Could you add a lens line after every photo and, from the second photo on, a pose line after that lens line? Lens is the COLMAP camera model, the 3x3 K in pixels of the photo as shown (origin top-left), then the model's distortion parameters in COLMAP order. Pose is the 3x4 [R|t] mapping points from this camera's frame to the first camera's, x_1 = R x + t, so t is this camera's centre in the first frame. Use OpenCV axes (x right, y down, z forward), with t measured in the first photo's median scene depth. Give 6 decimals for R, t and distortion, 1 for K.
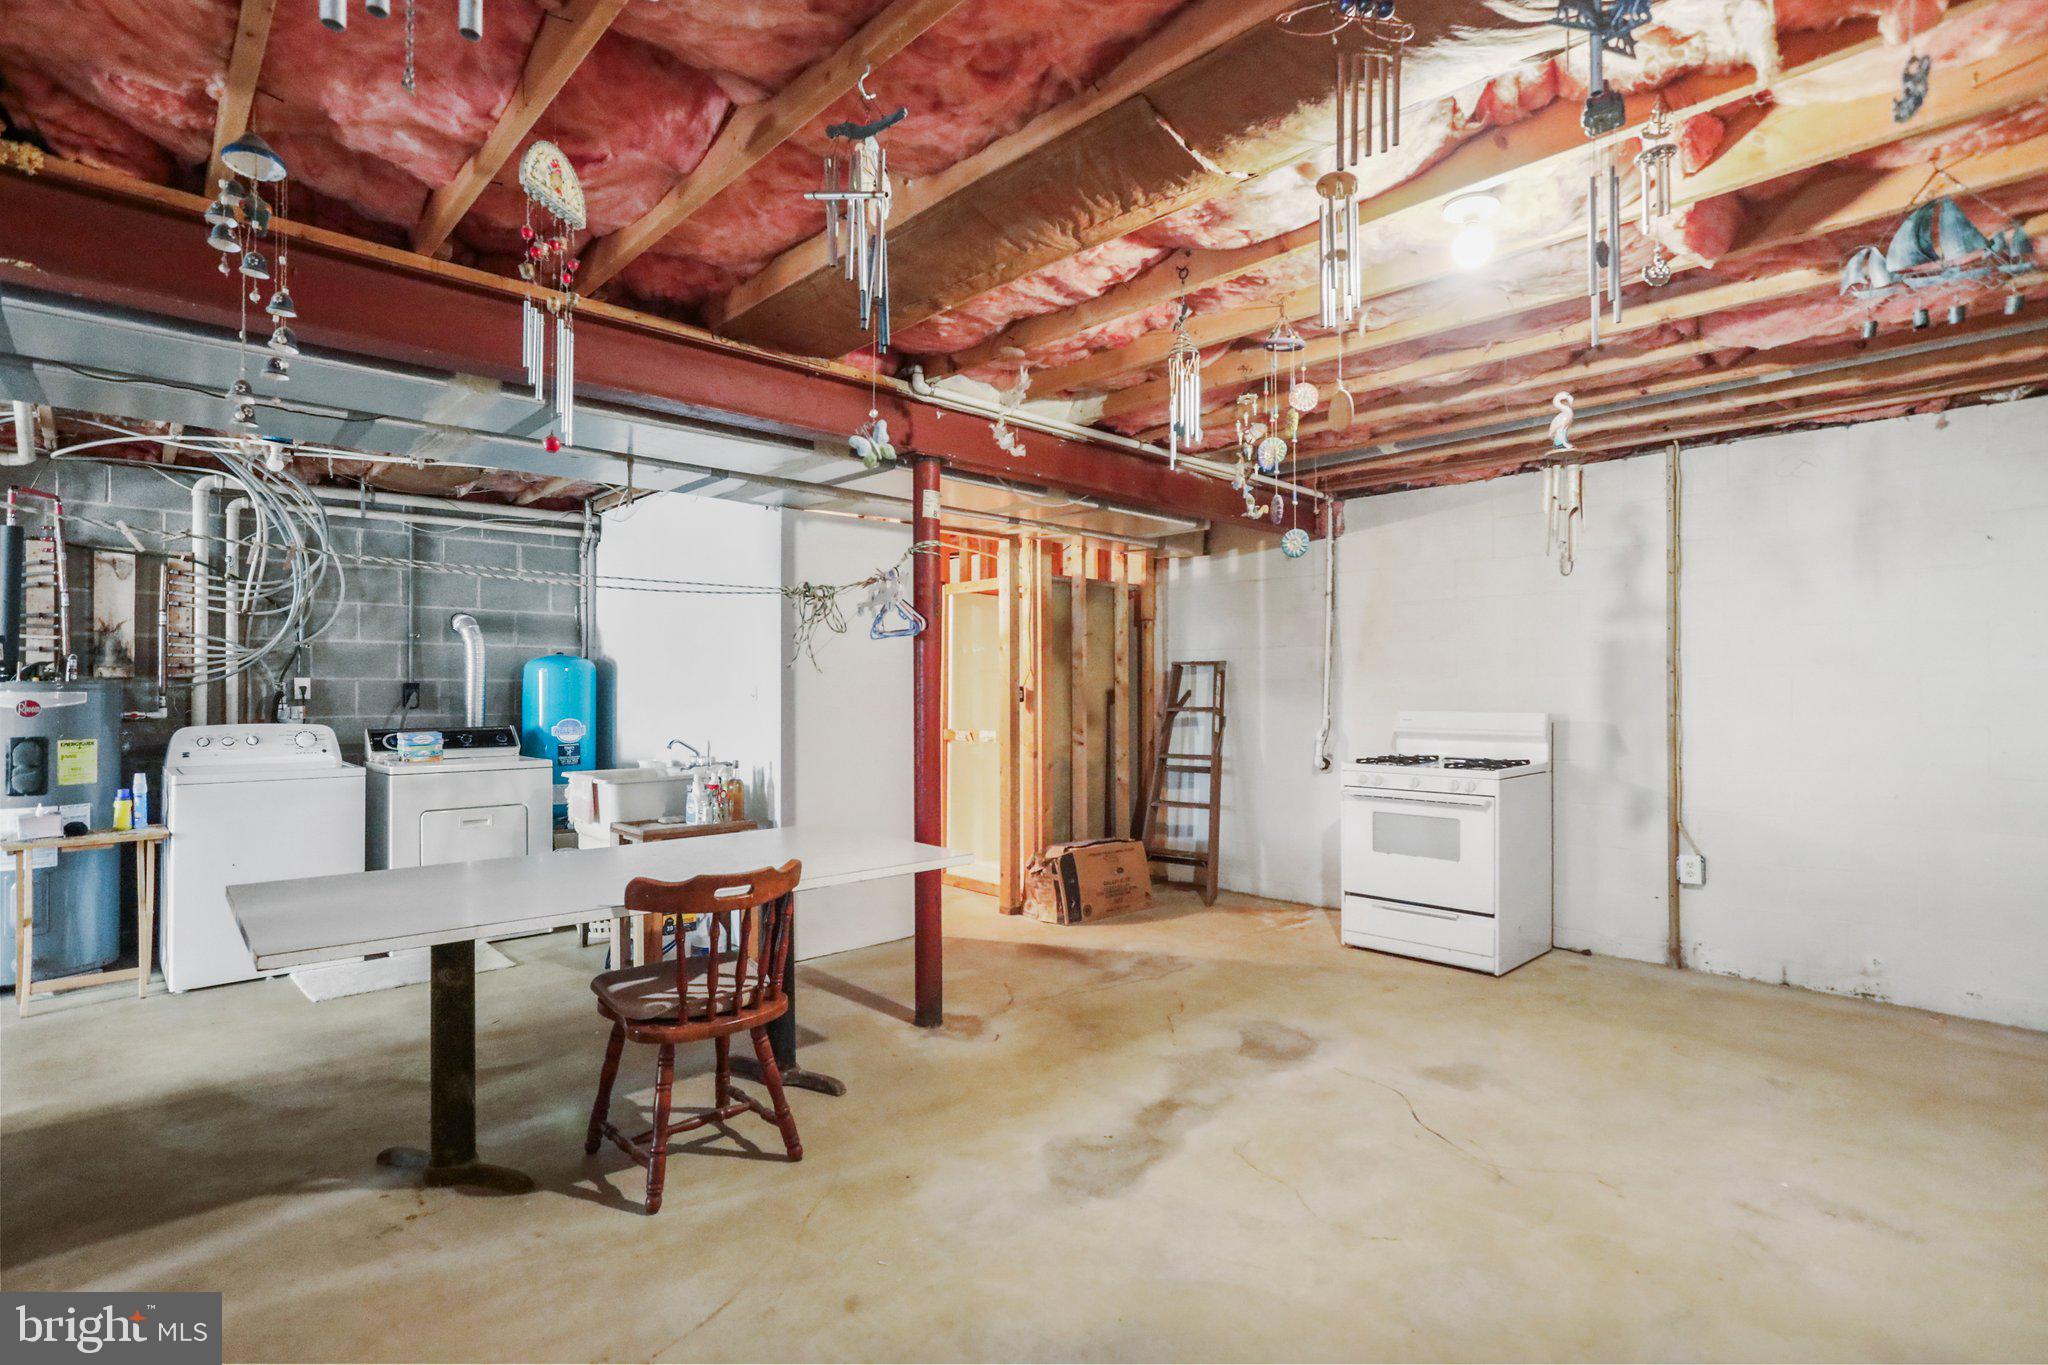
lens RADIAL K [[975.8, 0, 1021.2], [0, 975.8, 687.9], [0, 0, 1]] dist [-0.049282, 0.027820]
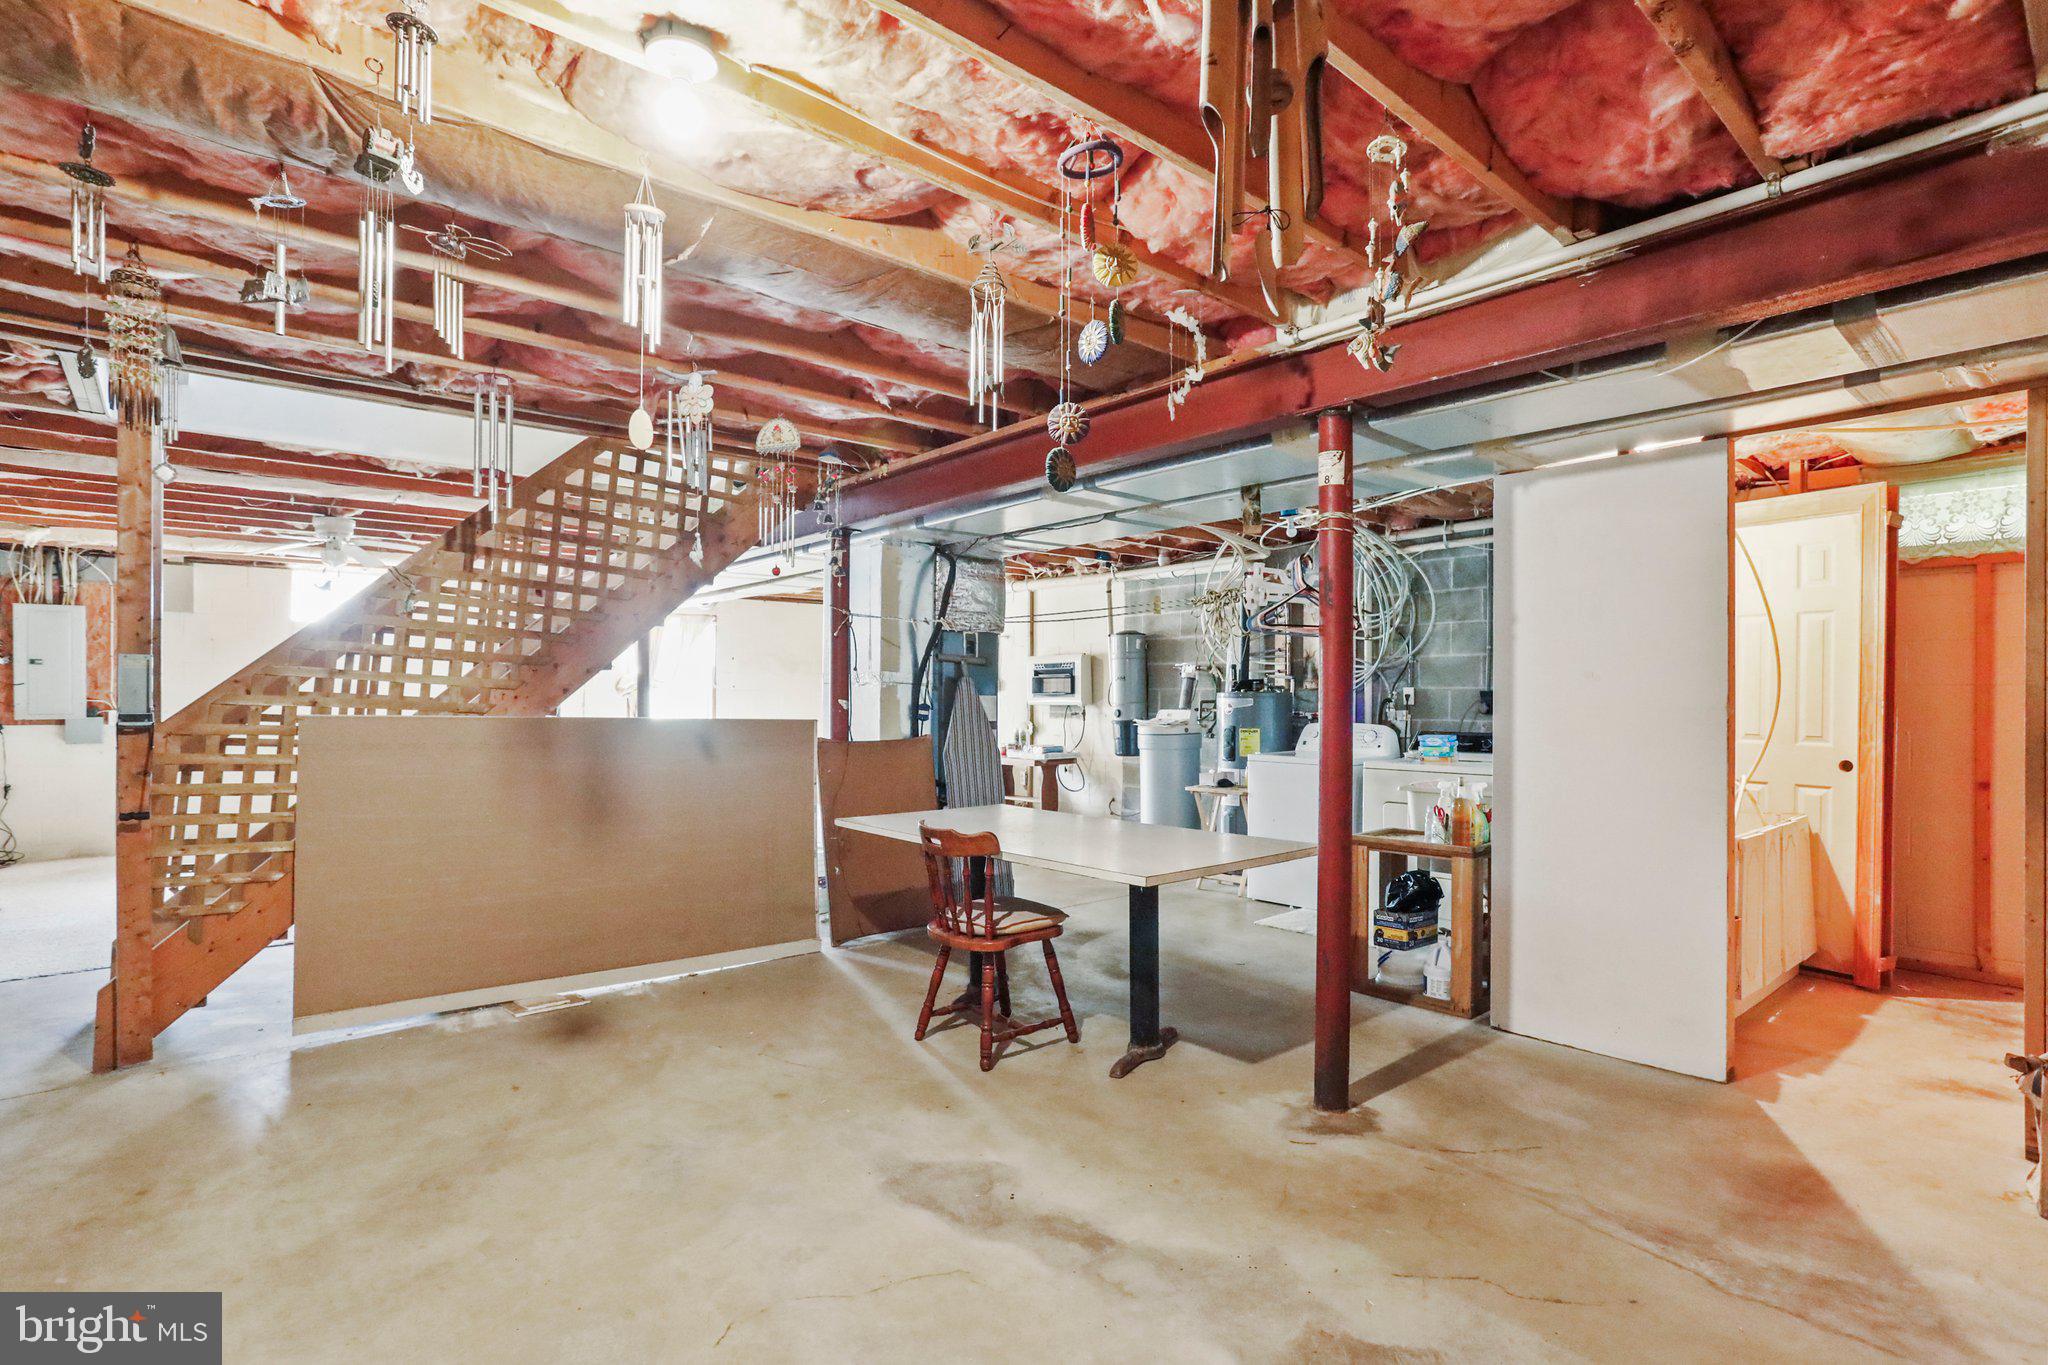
lens RADIAL K [[986.5, 0, 1024.0], [0, 986.5, 682.5], [0, 0, 1]] dist [-0.062512, 0.033059]
pose [[-0.038270, -0.015982, -0.999140, 0.578138], [-0.000796, 0.999872, -0.015964, 0.004022], [0.999267, 0.000184, -0.038278, 0.610823]]
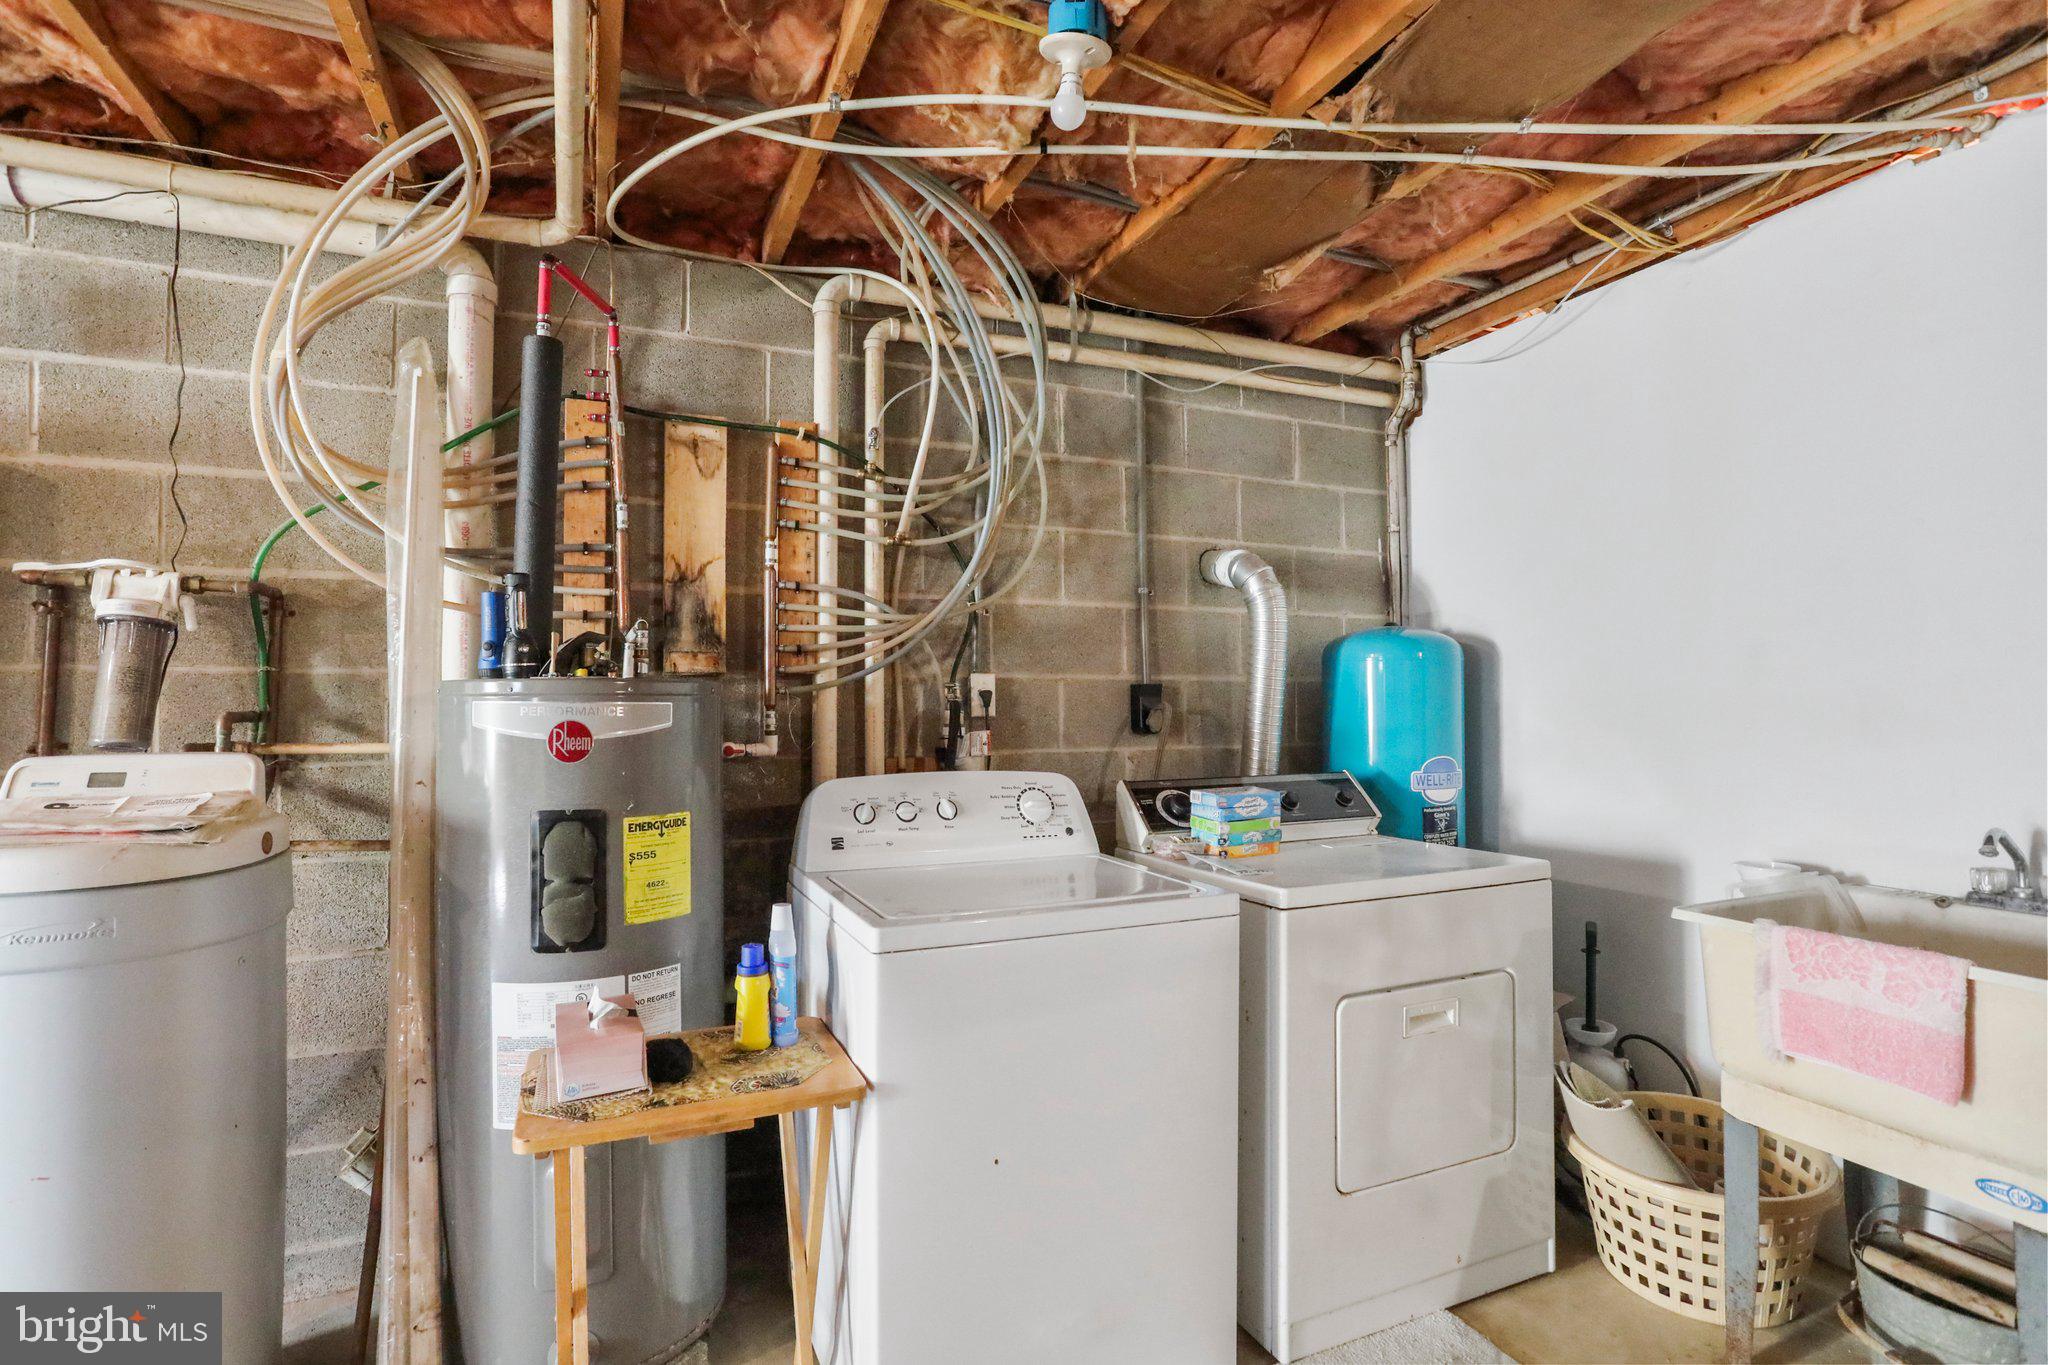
lens RADIAL K [[975.8, 0, 1021.2], [0, 975.8, 687.9], [0, 0, 1]] dist [-0.049282, 0.027820]
pose [[0.938882, -0.008788, -0.344127, -0.612774], [0.004402, 0.999899, -0.013524, 0.004262], [0.344211, 0.011183, 0.938826, 0.580178]]
